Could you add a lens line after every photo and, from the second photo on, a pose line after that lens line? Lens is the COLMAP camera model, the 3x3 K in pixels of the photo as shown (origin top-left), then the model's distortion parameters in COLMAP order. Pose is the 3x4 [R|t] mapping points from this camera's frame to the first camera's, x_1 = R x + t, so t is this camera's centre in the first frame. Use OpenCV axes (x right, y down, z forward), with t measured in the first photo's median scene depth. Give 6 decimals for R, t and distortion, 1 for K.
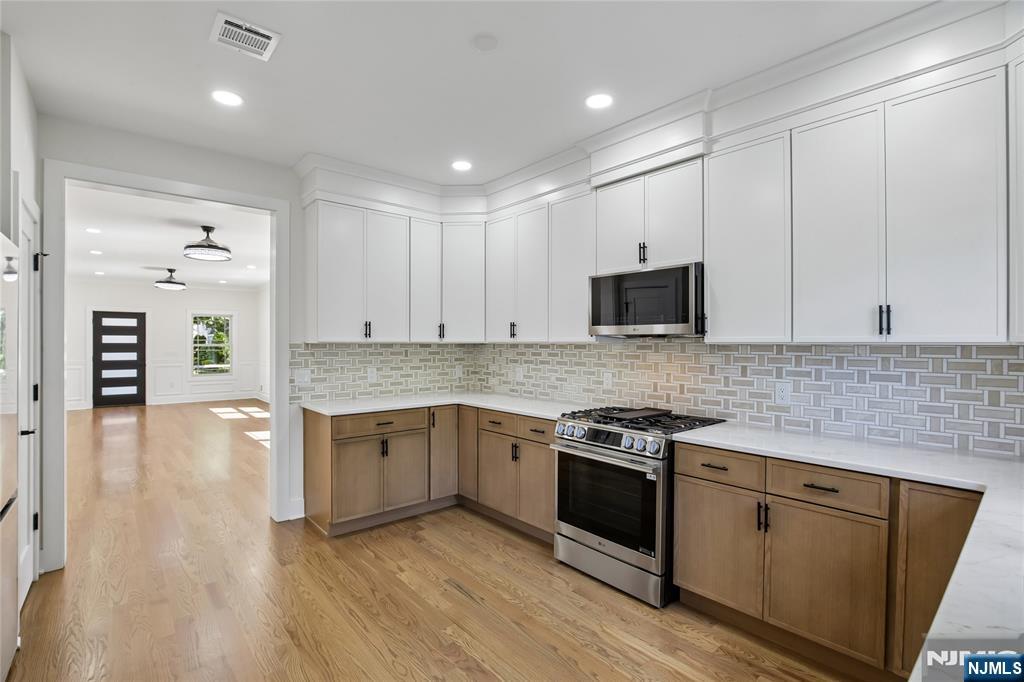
lens RADIAL K [[480.9, 0, 512.0], [0, 480.9, 341.0], [0, 0, 1]] dist [-0.032246, 0.008979]
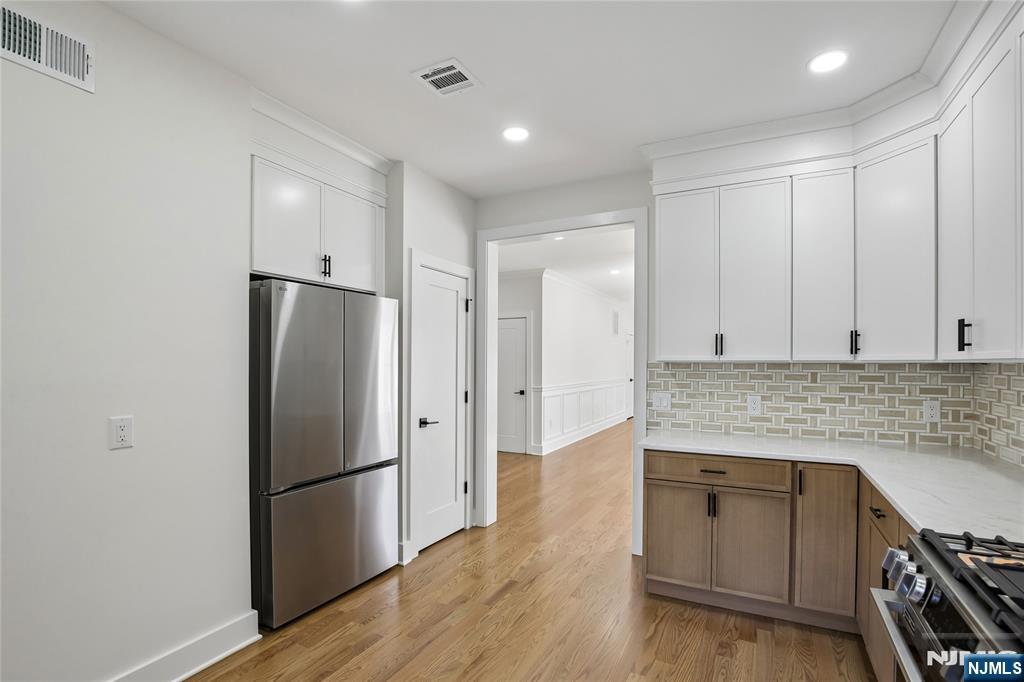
lens RADIAL K [[484.9, 0, 509.3], [0, 484.9, 359.5], [0, 0, 1]] dist [-0.034758, 0.008334]
pose [[0.373659, -0.006554, -0.927543, 0.226635], [0.002744, 0.999978, -0.005961, 0.002930], [0.927562, -0.000318, 0.373669, 0.325471]]
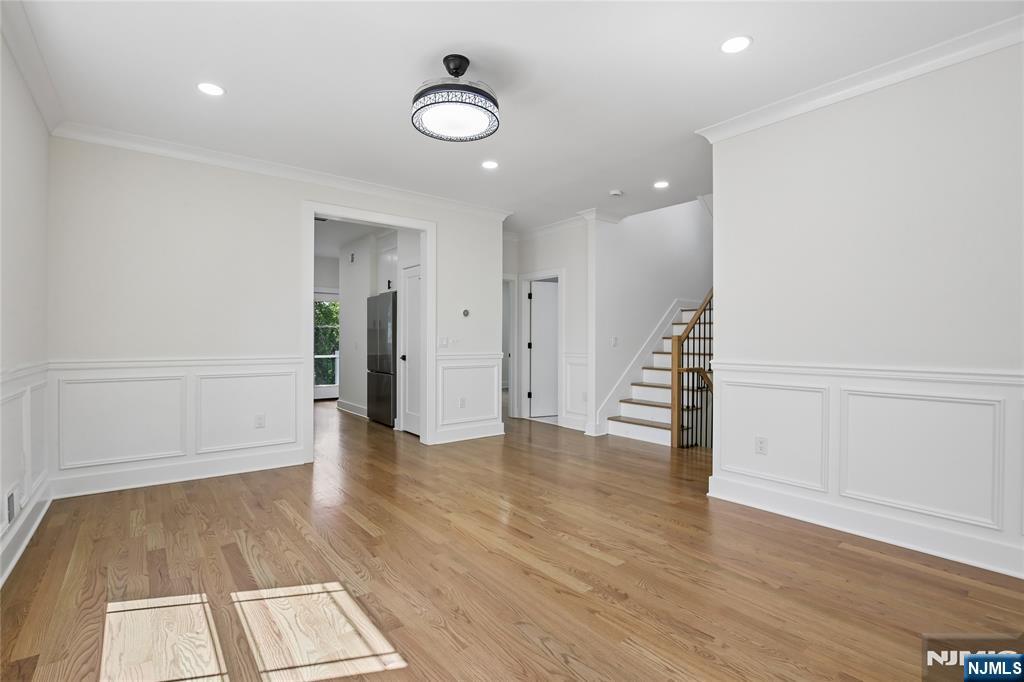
lens RADIAL K [[480.9, 0, 512.0], [0, 480.9, 341.0], [0, 0, 1]] dist [-0.032246, 0.008979]
pose [[-0.999289, -0.001760, 0.037670, -0.872927], [-0.001782, 0.999998, -0.000554, 0.053394], [-0.037669, -0.000621, -0.999290, 1.785880]]
